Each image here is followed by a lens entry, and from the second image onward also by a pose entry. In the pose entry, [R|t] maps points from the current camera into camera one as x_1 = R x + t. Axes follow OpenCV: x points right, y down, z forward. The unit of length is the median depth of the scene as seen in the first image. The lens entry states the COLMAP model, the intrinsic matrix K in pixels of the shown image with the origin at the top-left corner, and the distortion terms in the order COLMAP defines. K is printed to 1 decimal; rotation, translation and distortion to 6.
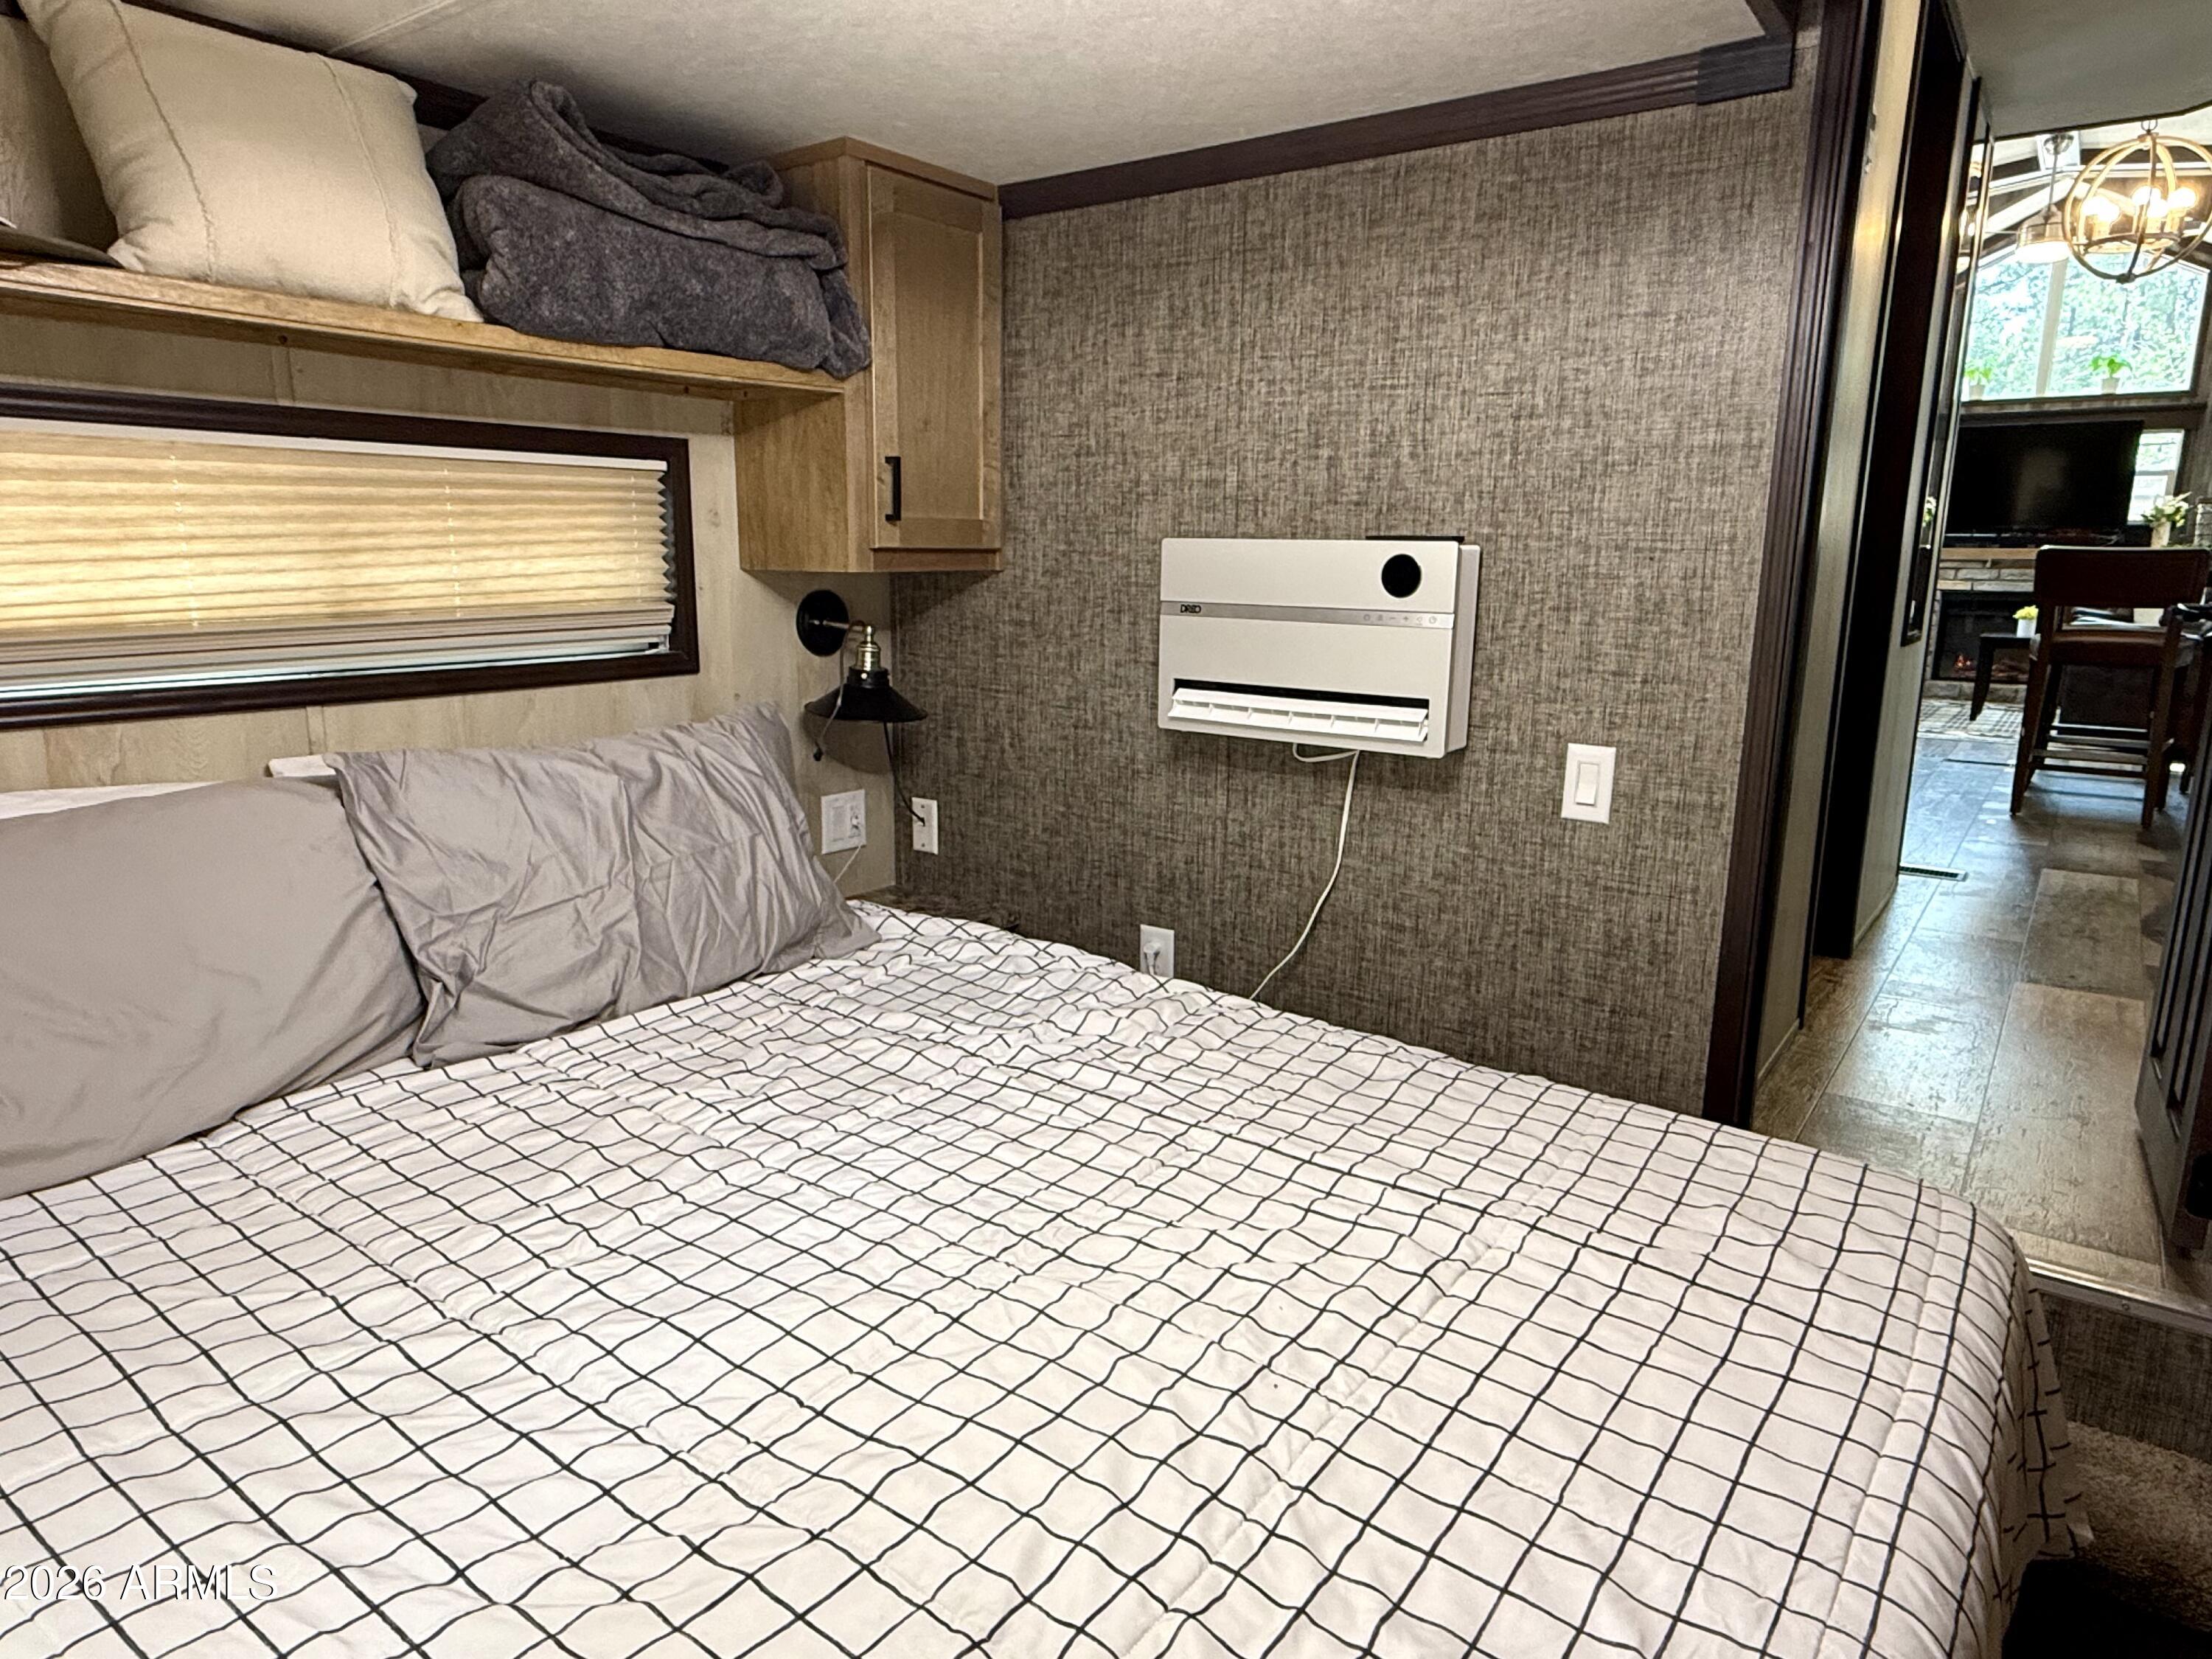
lens RADIAL K [[1321.8, 0, 1106.0], [0, 1321.8, 829.5], [0, 0, 1]] dist [0.000988, -0.000314]
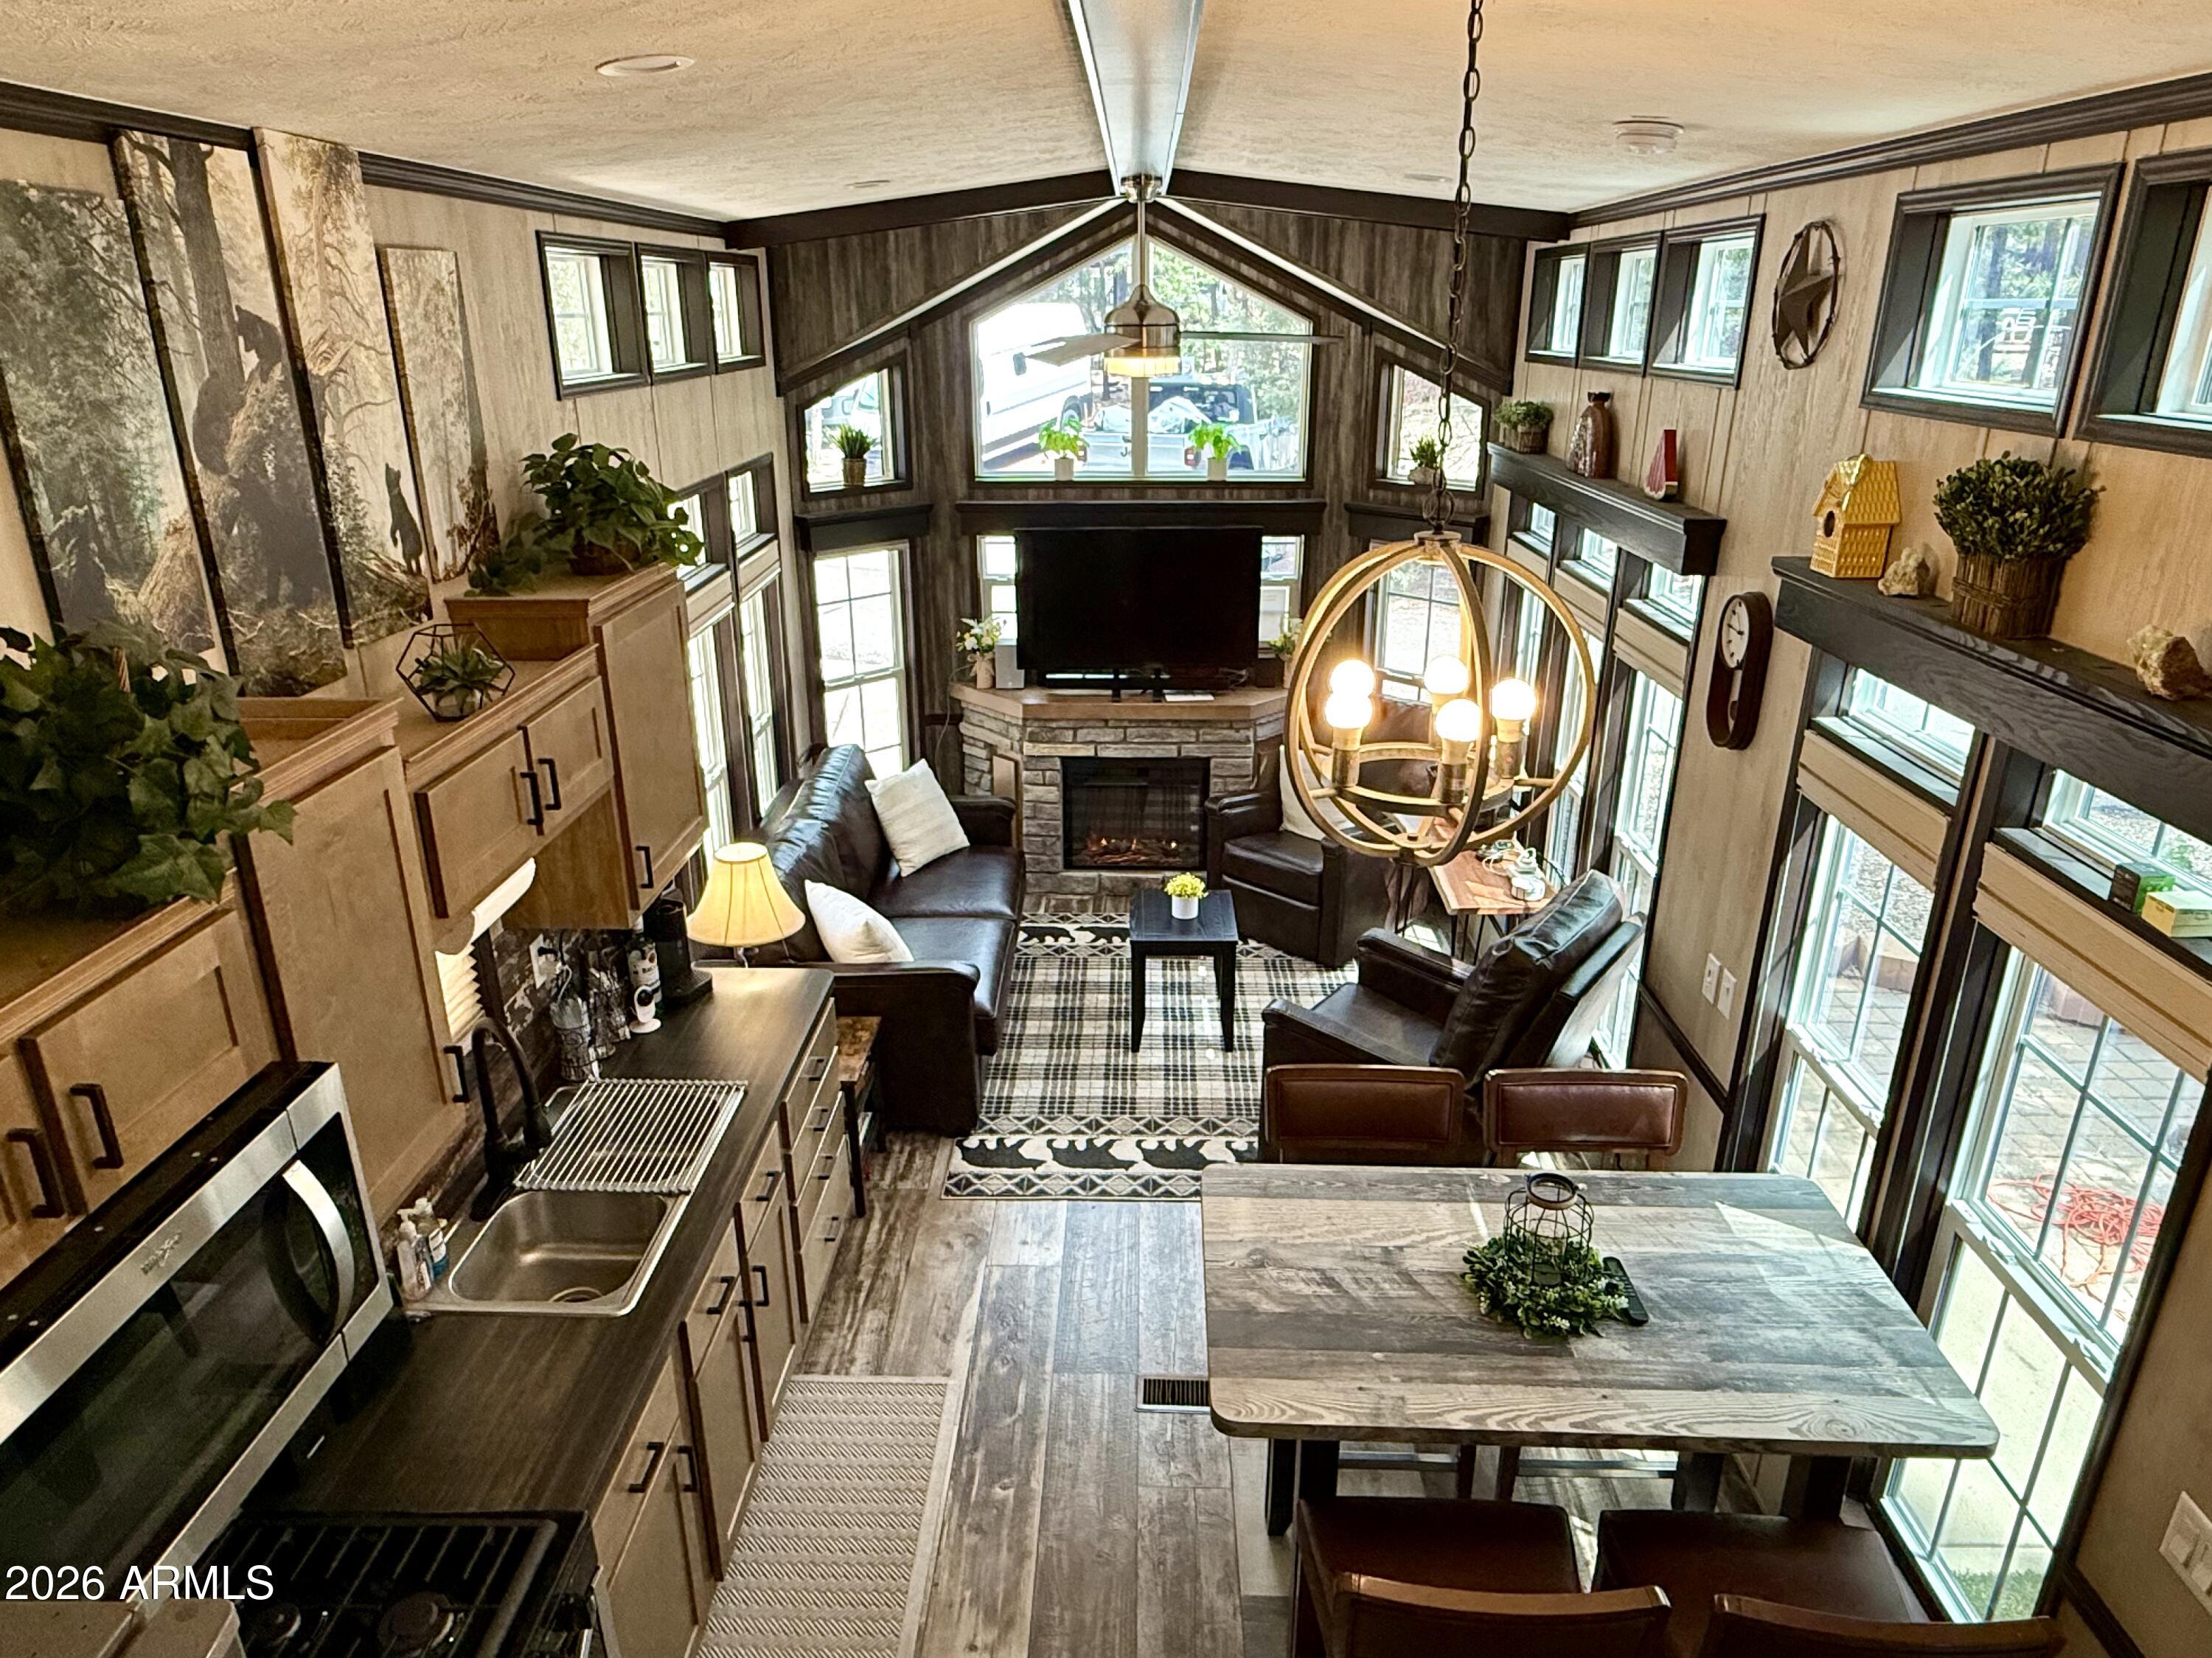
lens RADIAL K [[1402.8, 0, 1113.1], [0, 1402.8, 842.3], [0, 0, 1]] dist [0.002709, -0.000745]
pose [[0.811515, -0.212894, 0.544168, 0.244175], [0.128326, 0.973464, 0.189475, -0.285089], [-0.570066, -0.083931, 0.817300, 0.377995]]
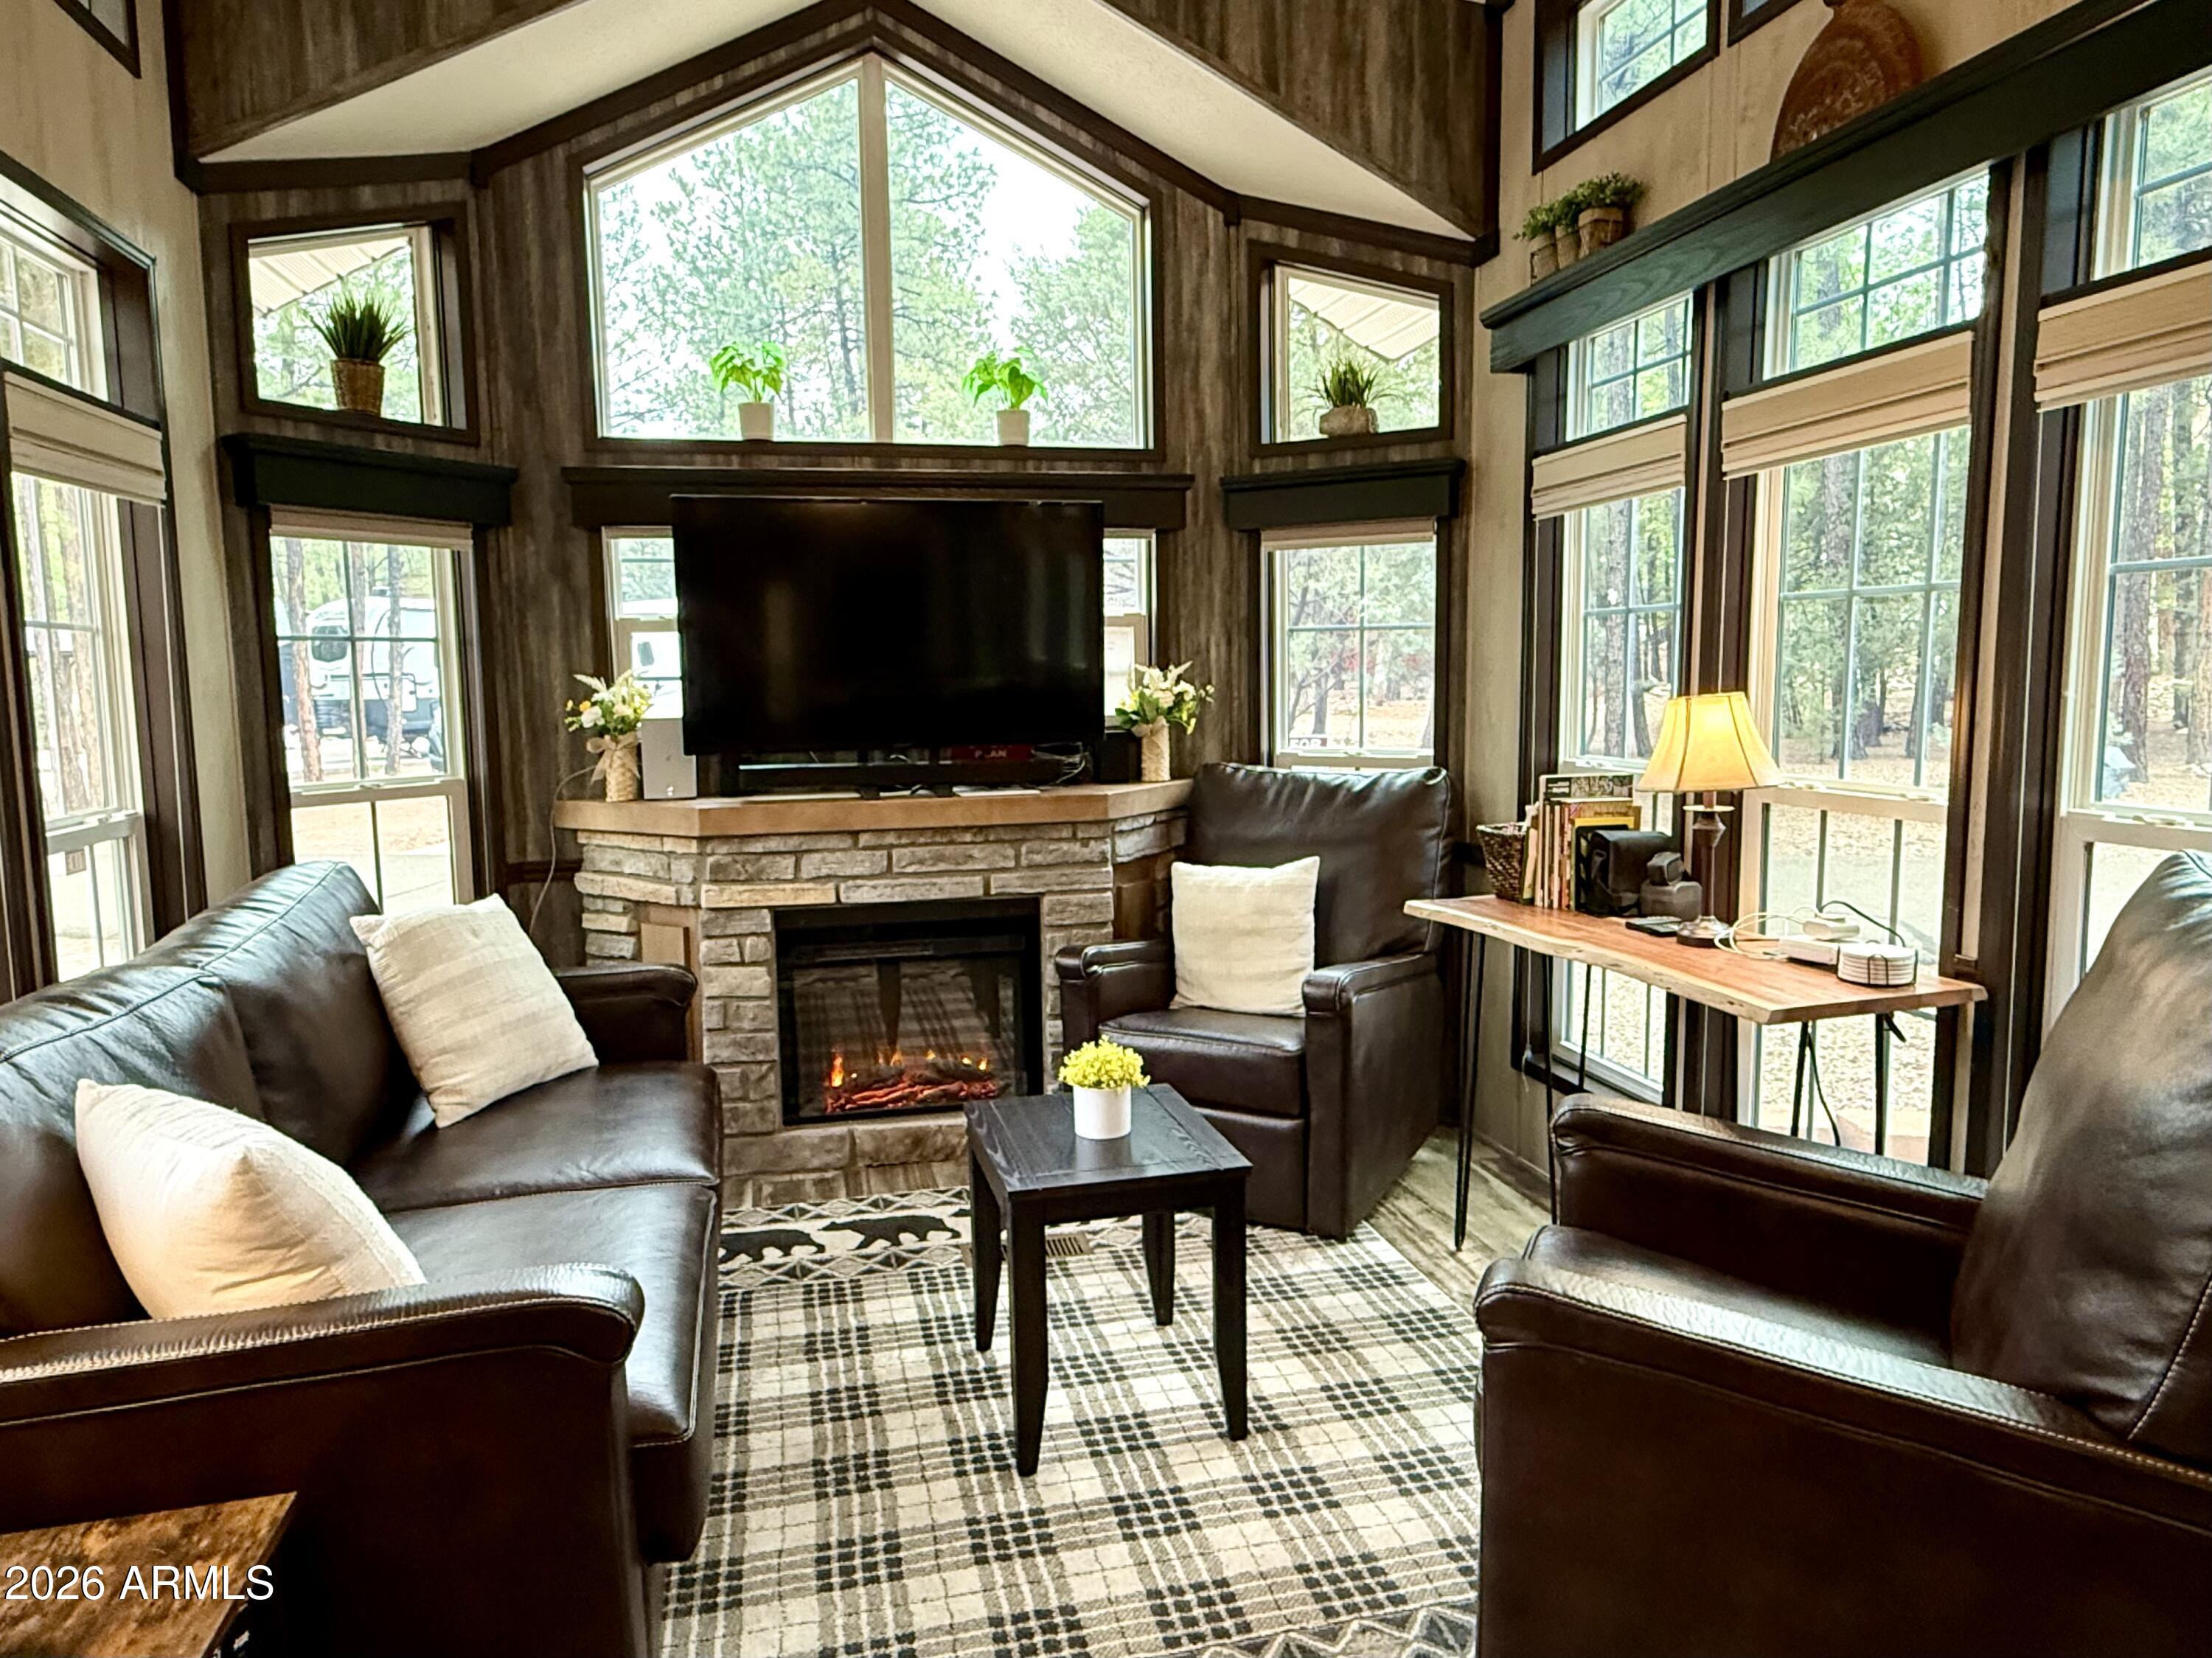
lens RADIAL K [[1394.7, 0, 1106.0], [0, 1394.7, 829.0], [0, 0, 1]] dist [-0.003168, -0.000930]
pose [[0.634071, -0.096978, 0.767170, 0.397004], [0.183730, 0.982588, -0.027645, -0.180886], [-0.751131, 0.158481, 0.640848, 0.684950]]
